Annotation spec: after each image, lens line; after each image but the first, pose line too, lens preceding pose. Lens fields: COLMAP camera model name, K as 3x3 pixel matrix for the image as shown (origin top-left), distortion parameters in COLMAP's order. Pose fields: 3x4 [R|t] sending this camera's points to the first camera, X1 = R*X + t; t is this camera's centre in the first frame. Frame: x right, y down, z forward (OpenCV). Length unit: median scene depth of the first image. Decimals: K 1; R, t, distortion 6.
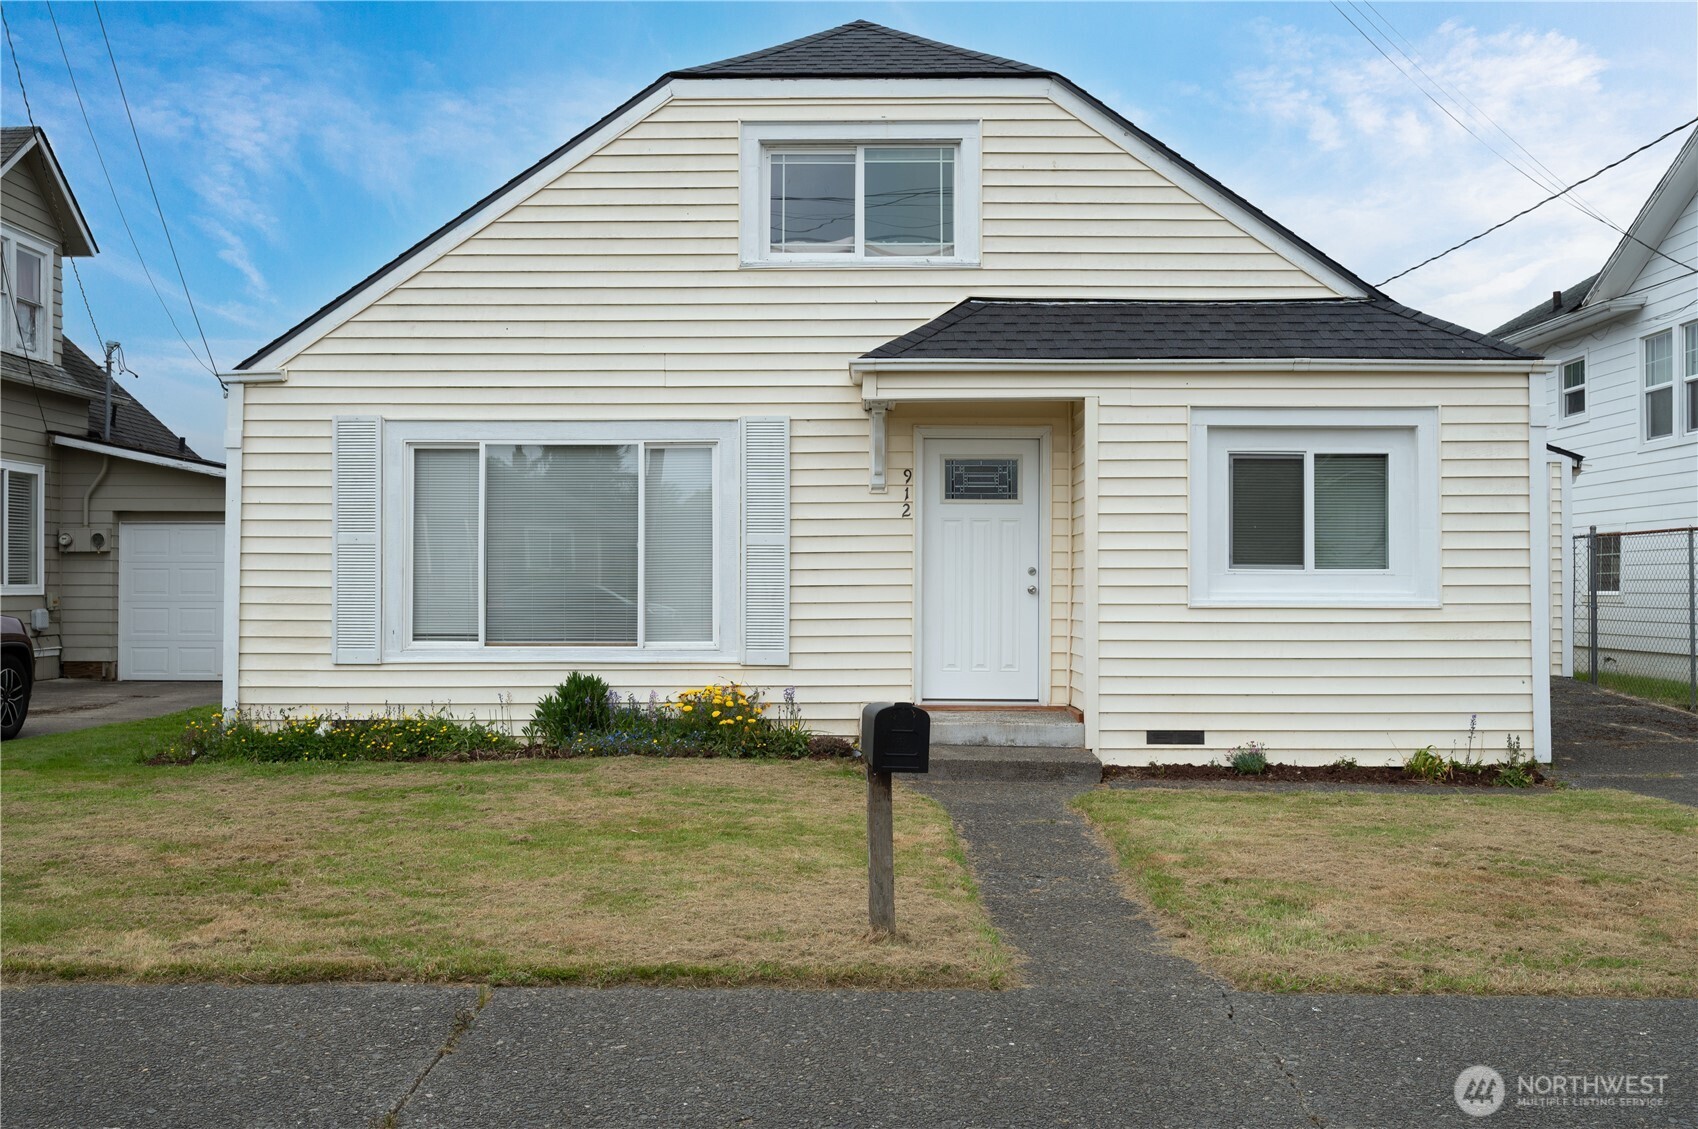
lens RADIAL K [[1474.4, 0, 848.7], [0, 1474.4, 565.2], [0, 0, 1]] dist [-0.002824, -0.011727]
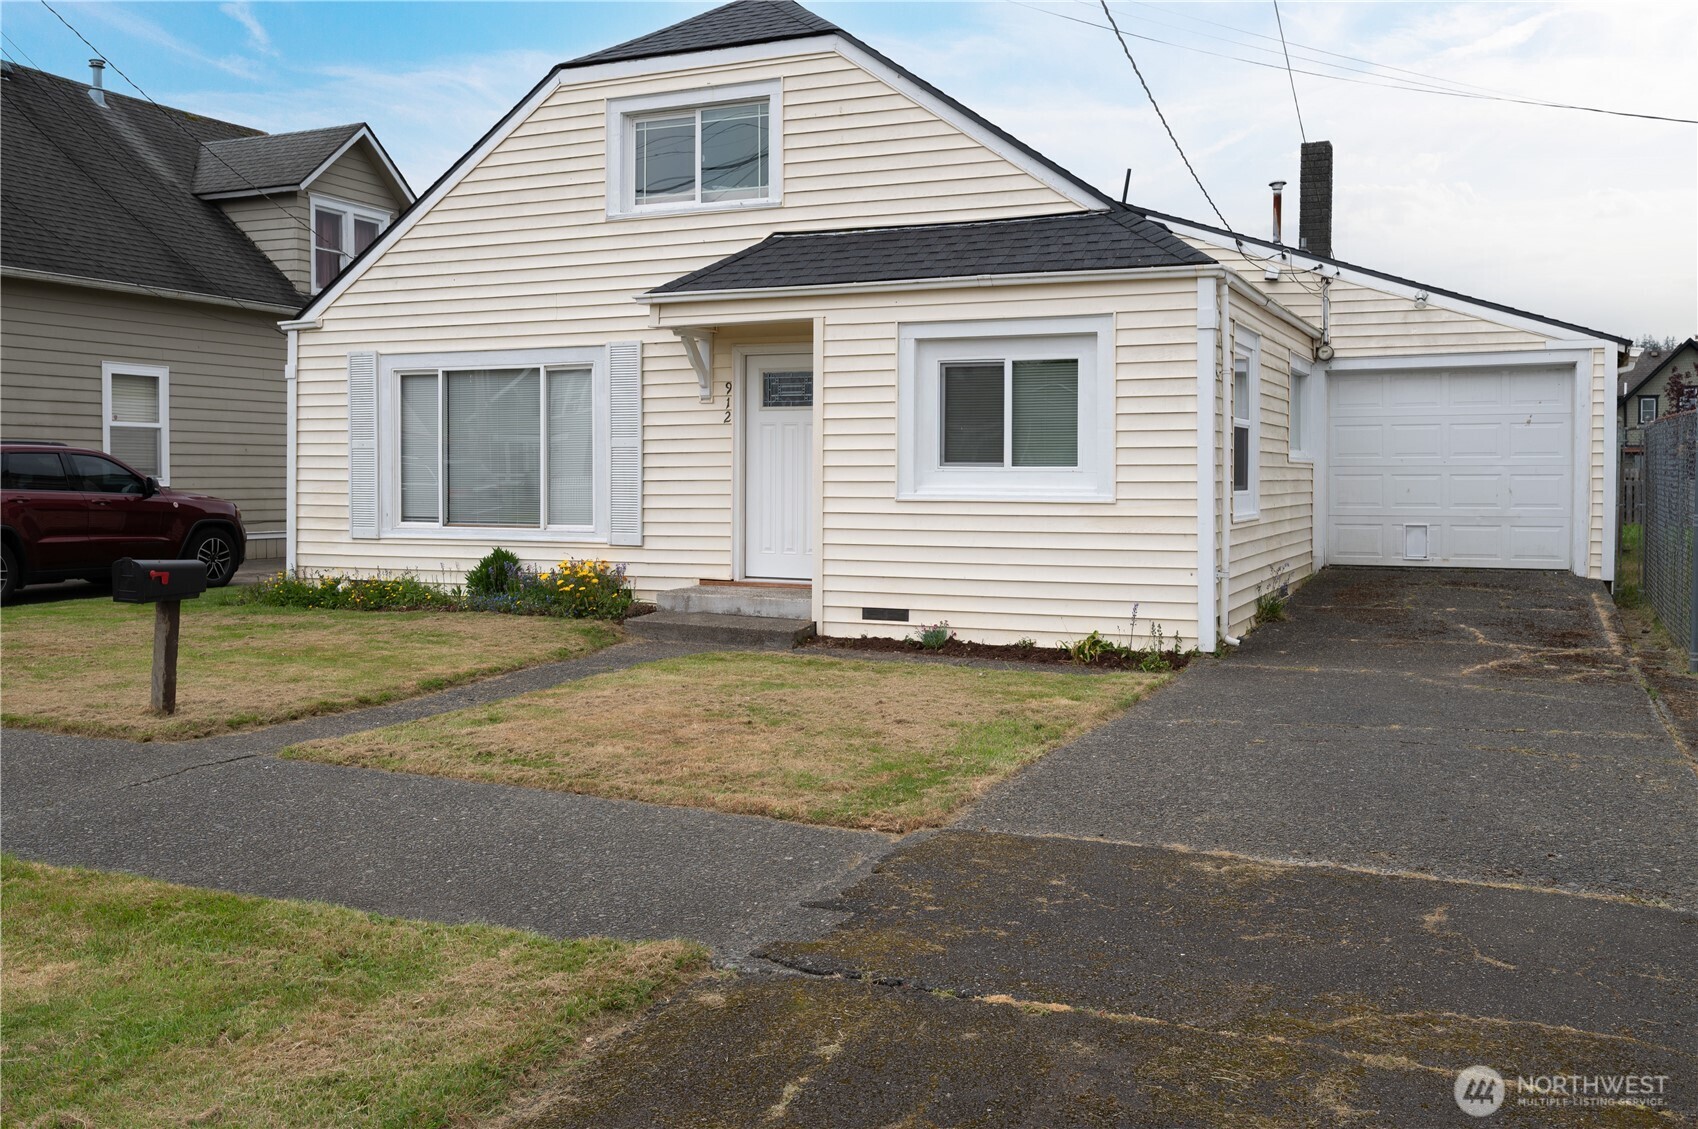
lens RADIAL K [[1474.4, 0, 848.9], [0, 1474.4, 512.5], [0, 0, 1]] dist [-0.002824, -0.011727]
pose [[0.919127, 0.011019, -0.393806, 0.599285], [0.003606, 0.999332, 0.036377, -0.003344], [0.393944, -0.034855, 0.918473, -0.052237]]
